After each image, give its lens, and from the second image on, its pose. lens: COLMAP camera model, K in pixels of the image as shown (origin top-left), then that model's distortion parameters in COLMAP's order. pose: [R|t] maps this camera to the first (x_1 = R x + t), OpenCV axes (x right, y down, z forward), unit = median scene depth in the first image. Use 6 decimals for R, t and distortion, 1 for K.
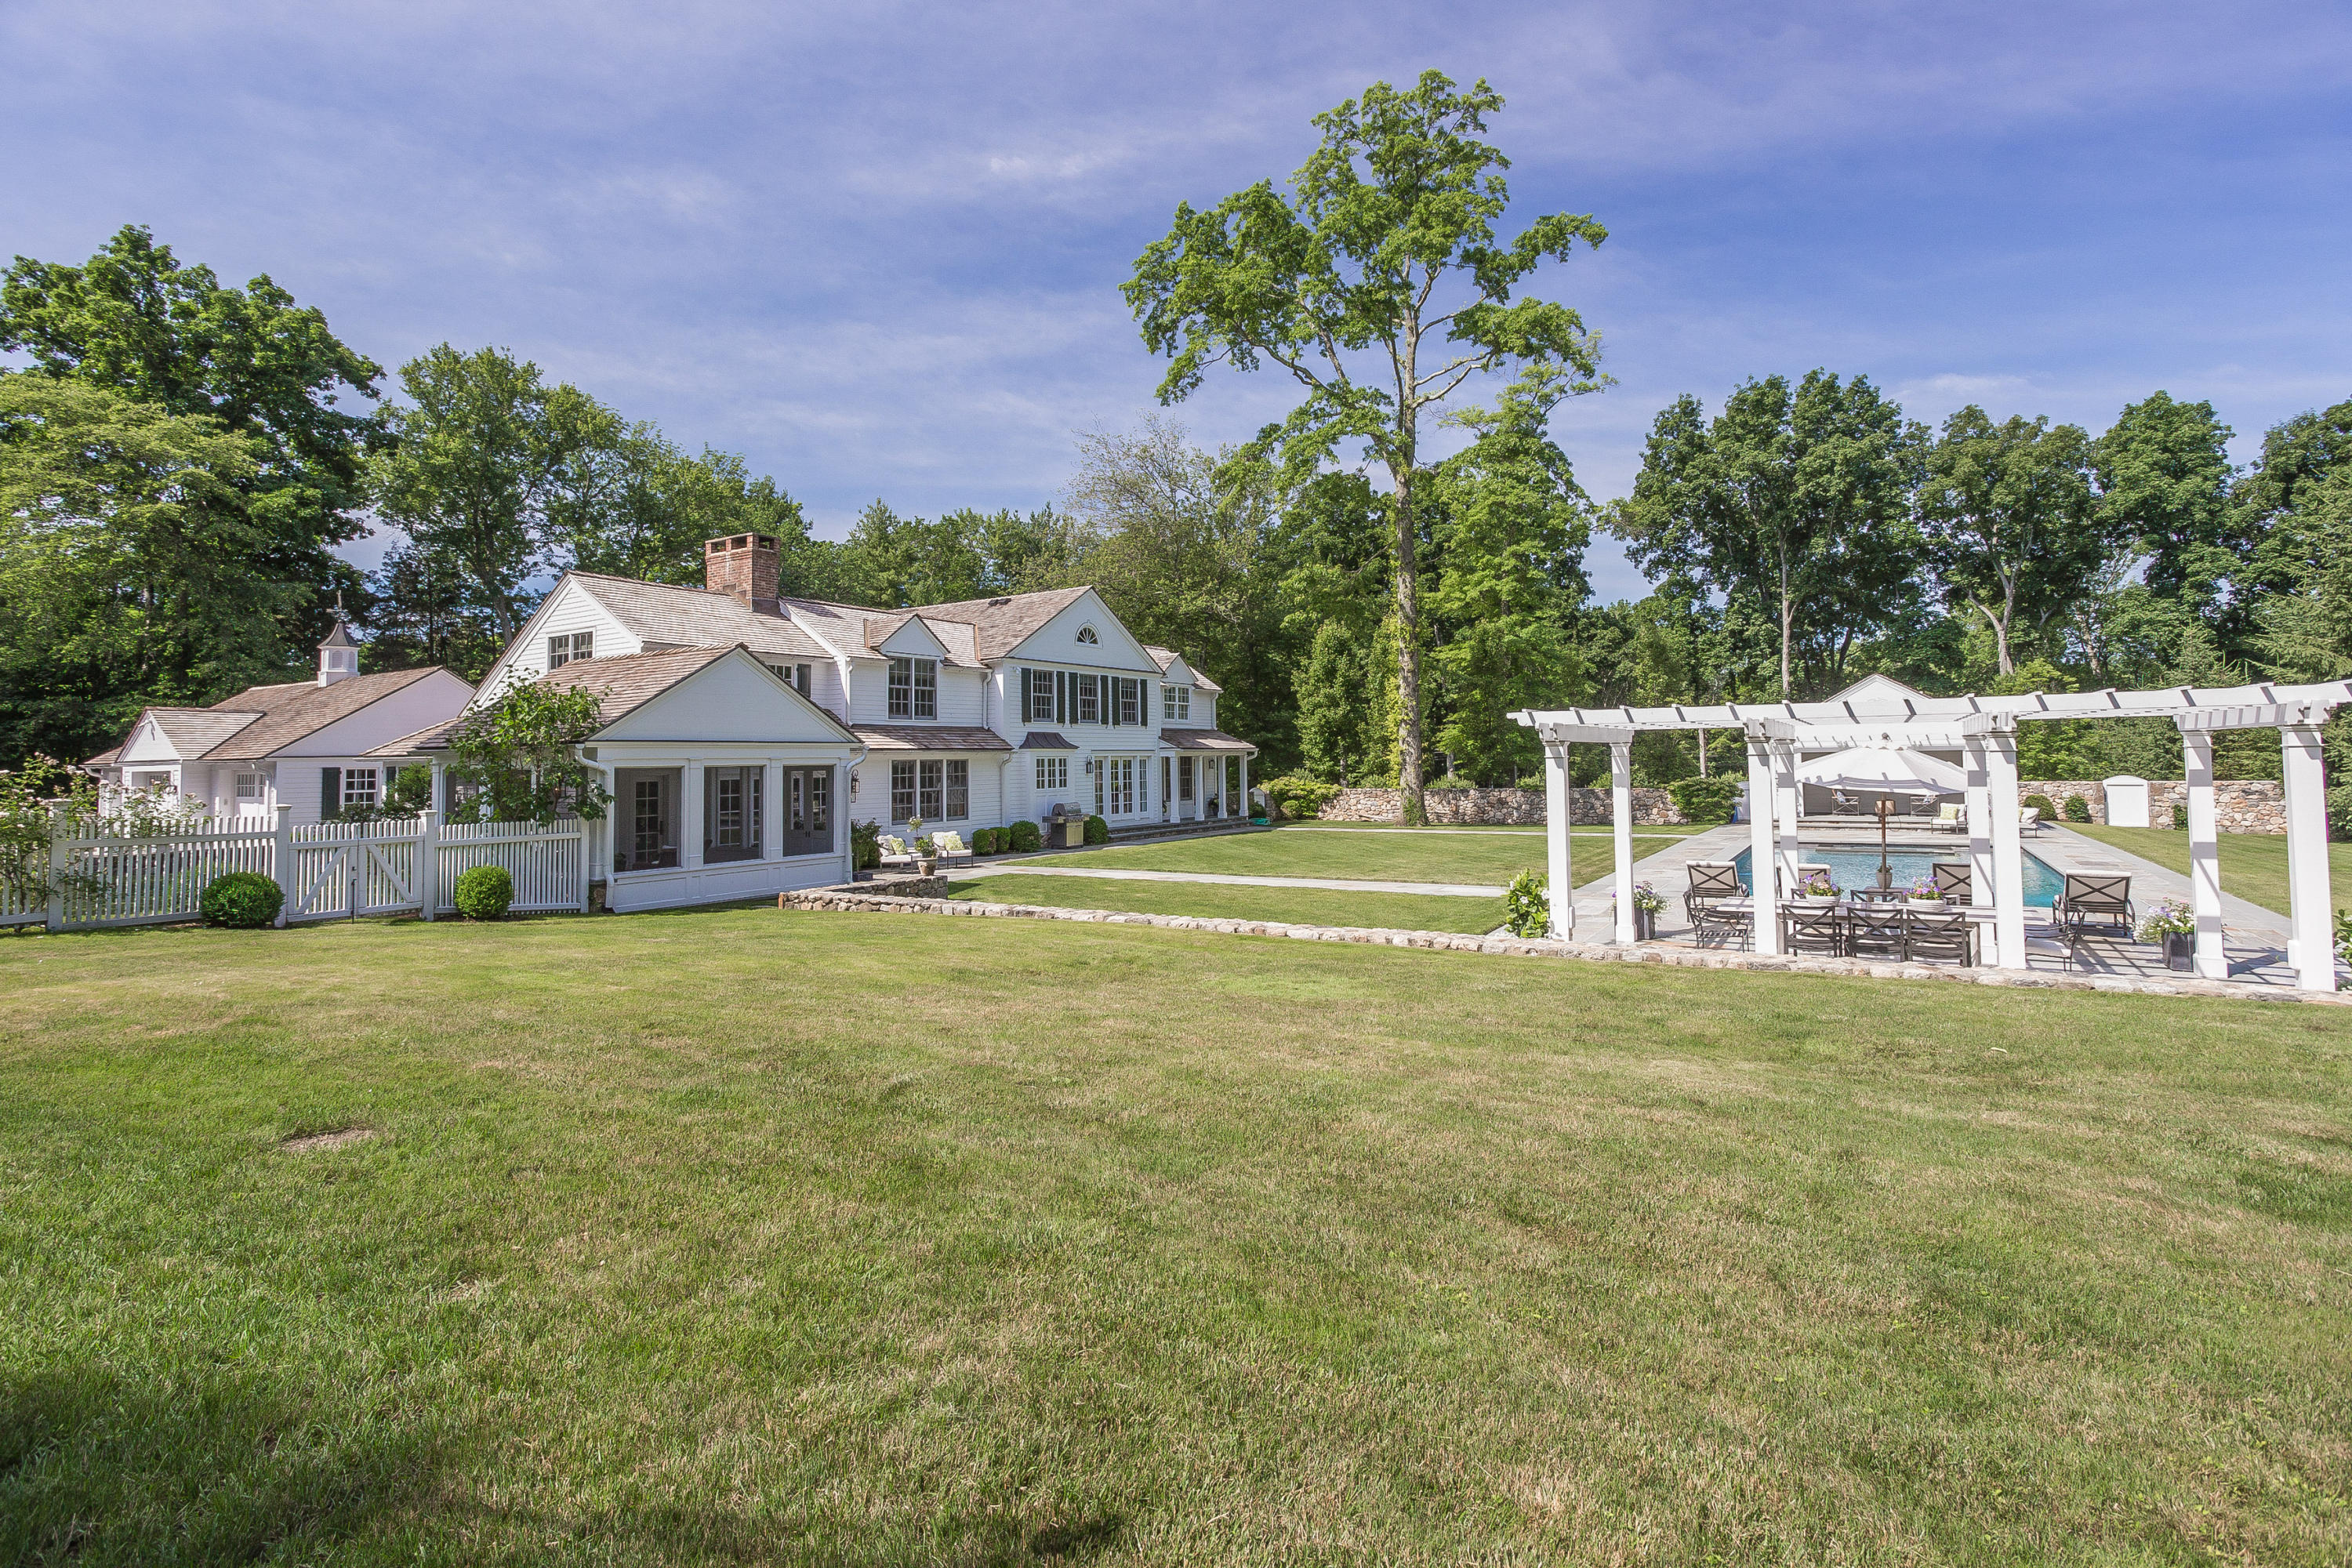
lens RADIAL K [[1147.4, 0, 1176.2], [0, 1147.4, 685.9], [0, 0, 1]] dist [-0.034144, 0.024262]
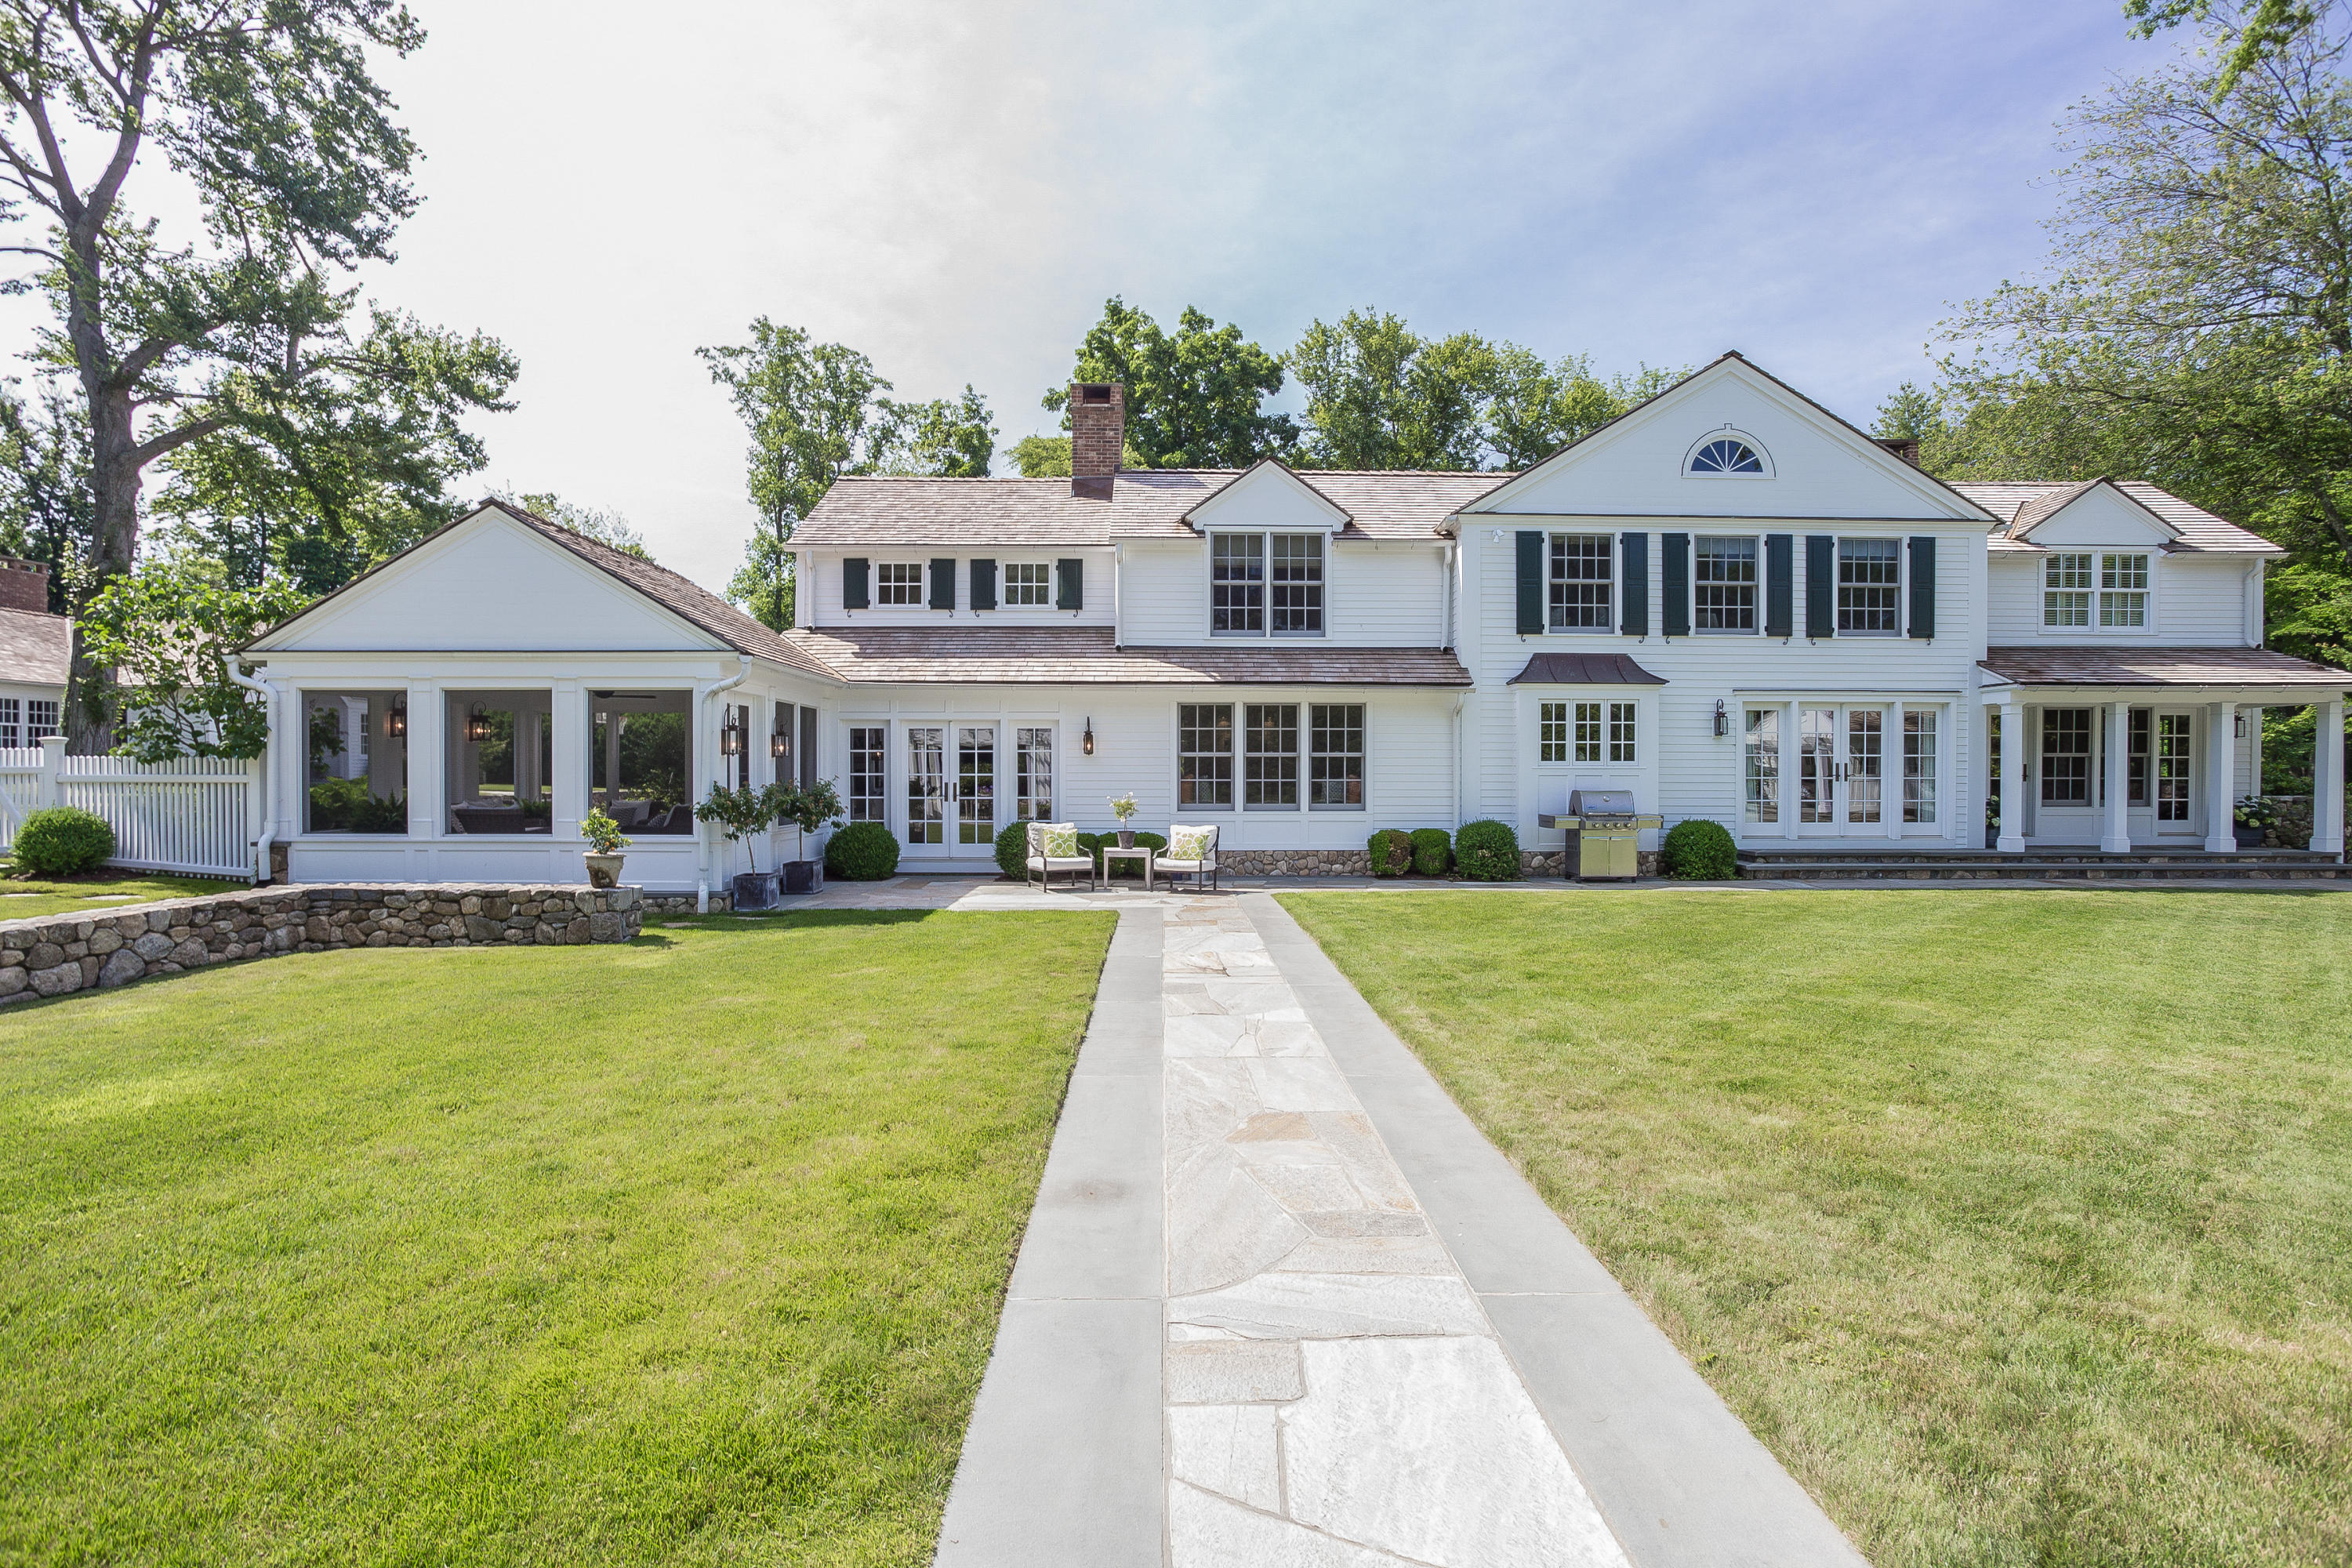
lens RADIAL K [[1139.8, 0, 1180.1], [0, 1139.8, 782.9], [0, 0, 1]] dist [-0.058576, 0.038336]
pose [[0.547199, 0.026184, -0.836593, 0.172908], [0.044676, 0.997172, 0.060431, 0.048741], [0.835809, -0.070443, 0.544482, 0.464013]]
